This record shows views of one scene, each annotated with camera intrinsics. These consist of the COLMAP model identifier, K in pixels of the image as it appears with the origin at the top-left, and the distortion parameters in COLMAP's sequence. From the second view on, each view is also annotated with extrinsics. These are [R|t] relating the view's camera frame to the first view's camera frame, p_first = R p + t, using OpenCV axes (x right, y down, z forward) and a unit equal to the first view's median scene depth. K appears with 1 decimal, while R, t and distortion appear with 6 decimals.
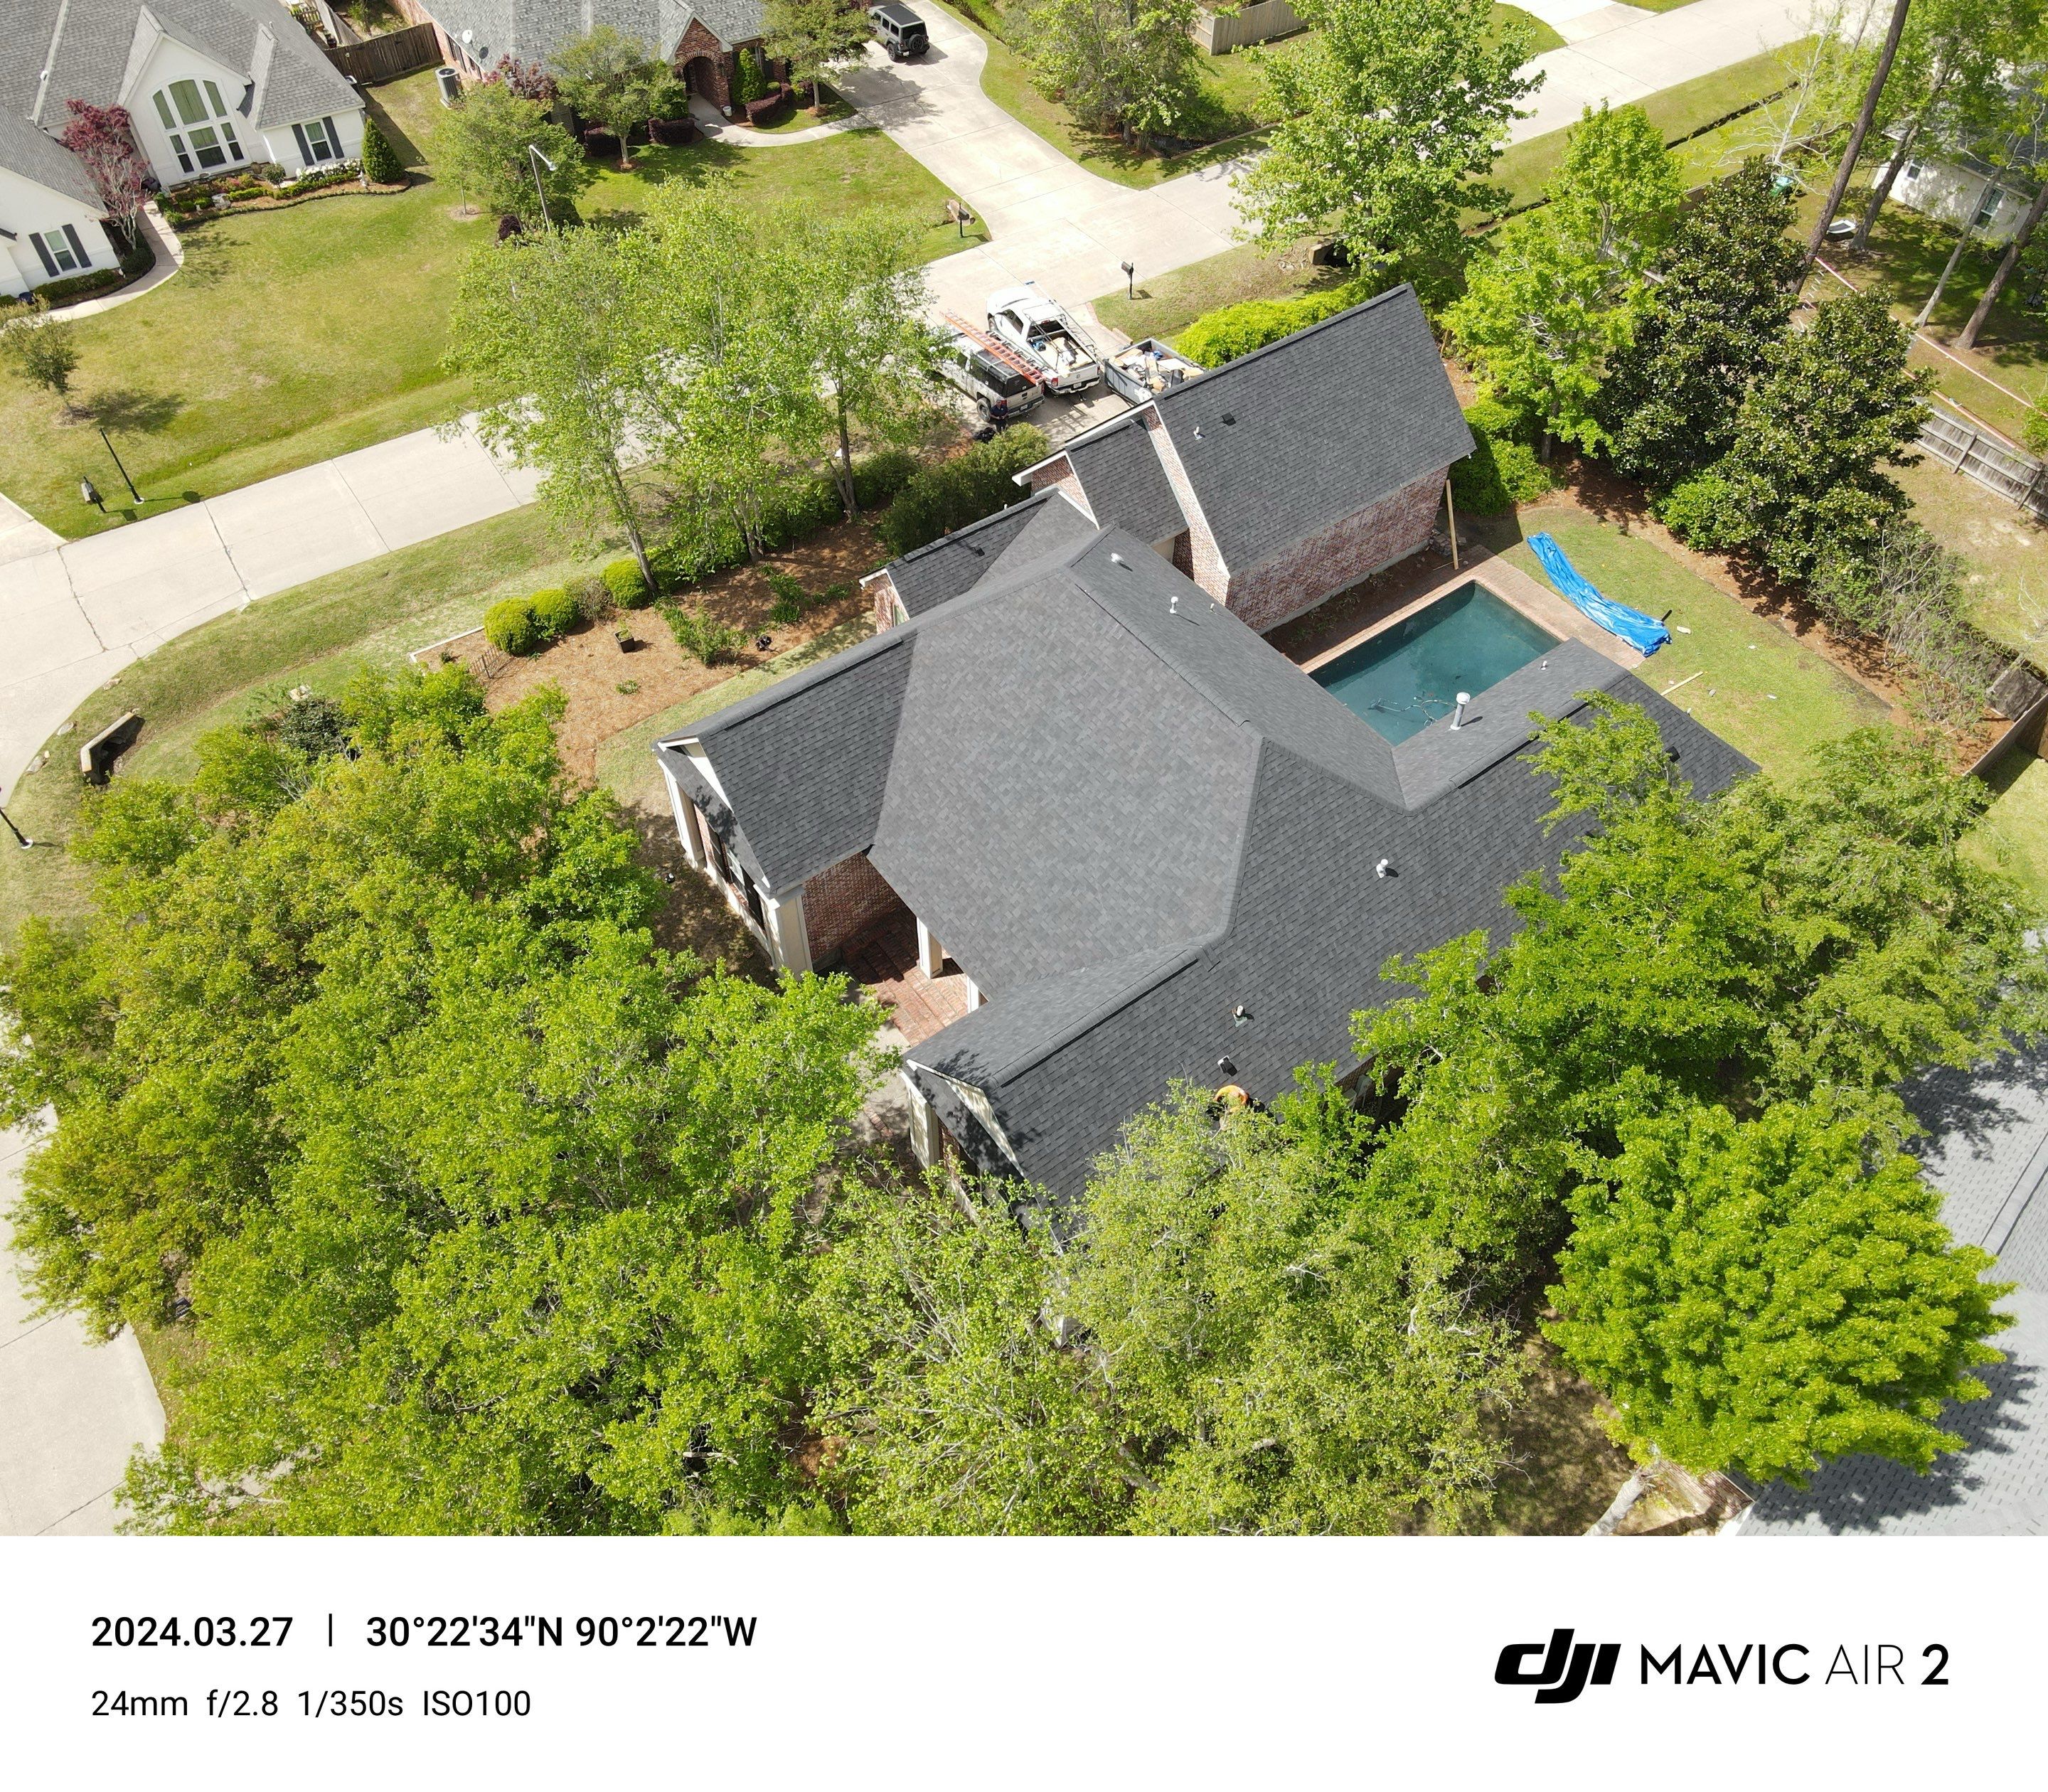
lens RADIAL K [[1469.0, 0, 1011.7], [0, 1469.0, 768.4], [0, 0, 1]] dist [0.024416, 0.005379]
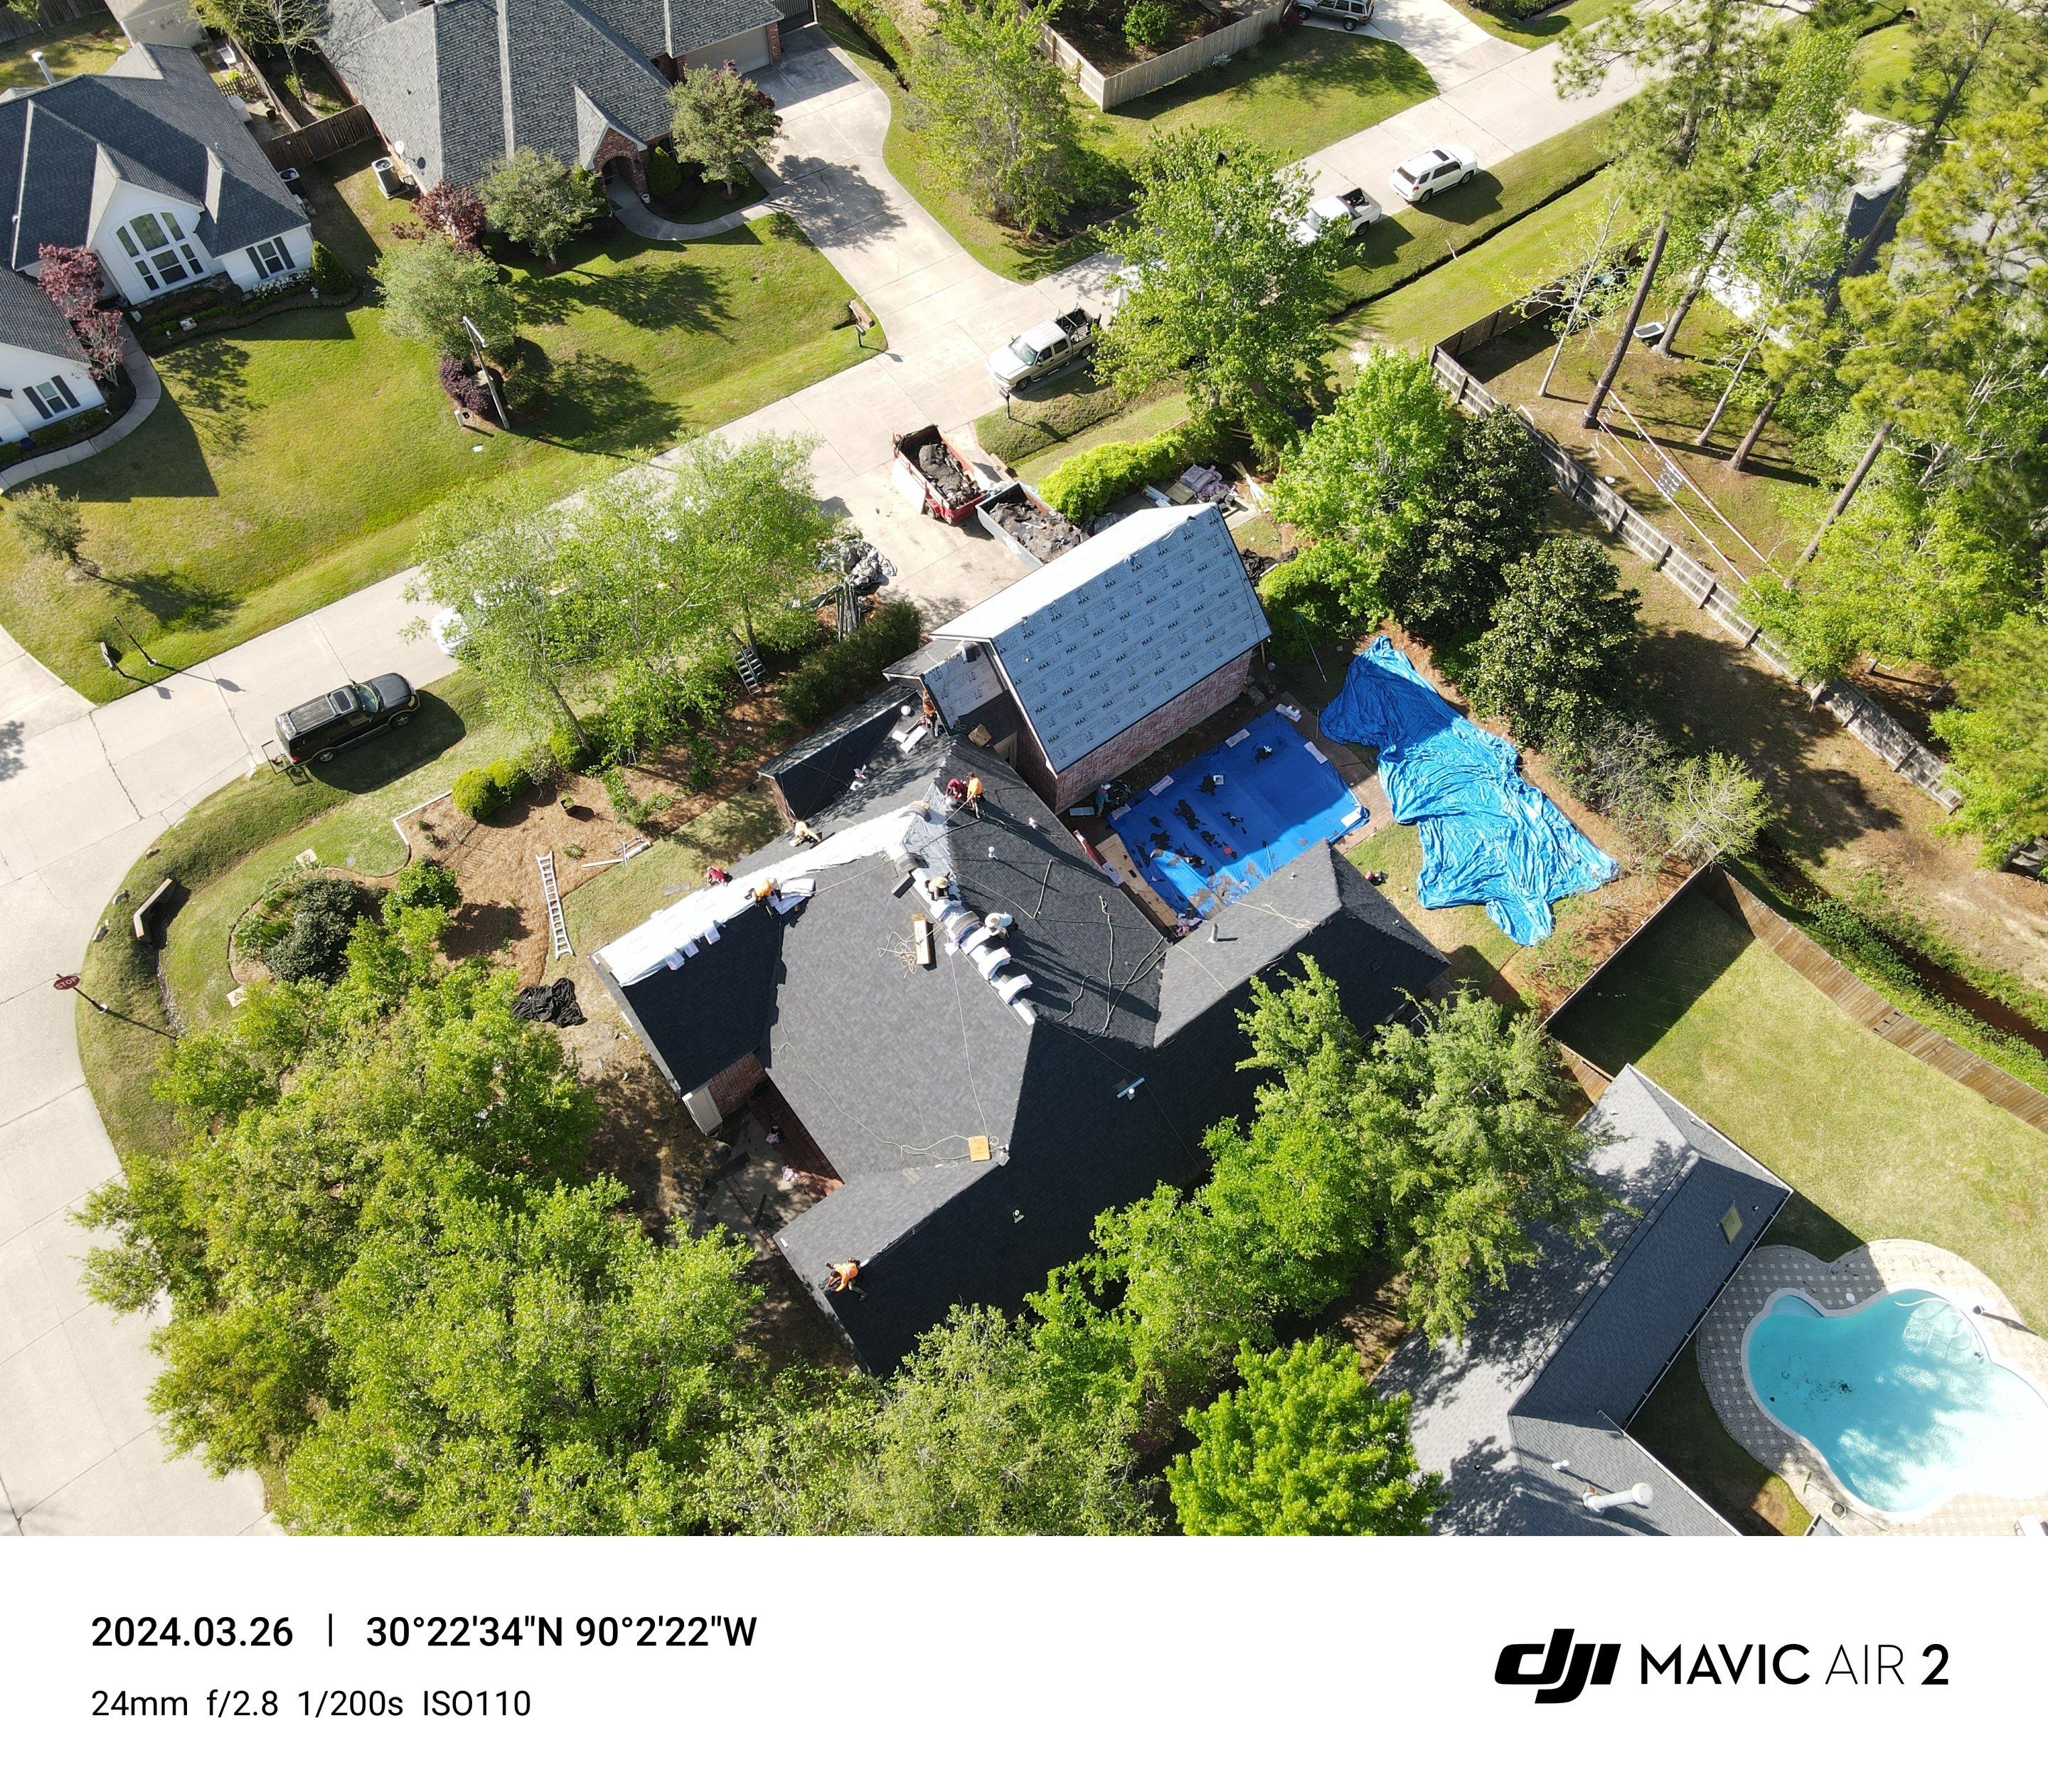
lens RADIAL K [[1469.0, 0, 1011.7], [0, 1469.0, 768.4], [0, 0, 1]] dist [0.024416, 0.005379]
pose [[0.999855, -0.016660, 0.003381, 0.075617], [0.015970, 0.988705, 0.149024, -0.225978], [-0.005825, -0.148948, 0.988828, -0.153584]]
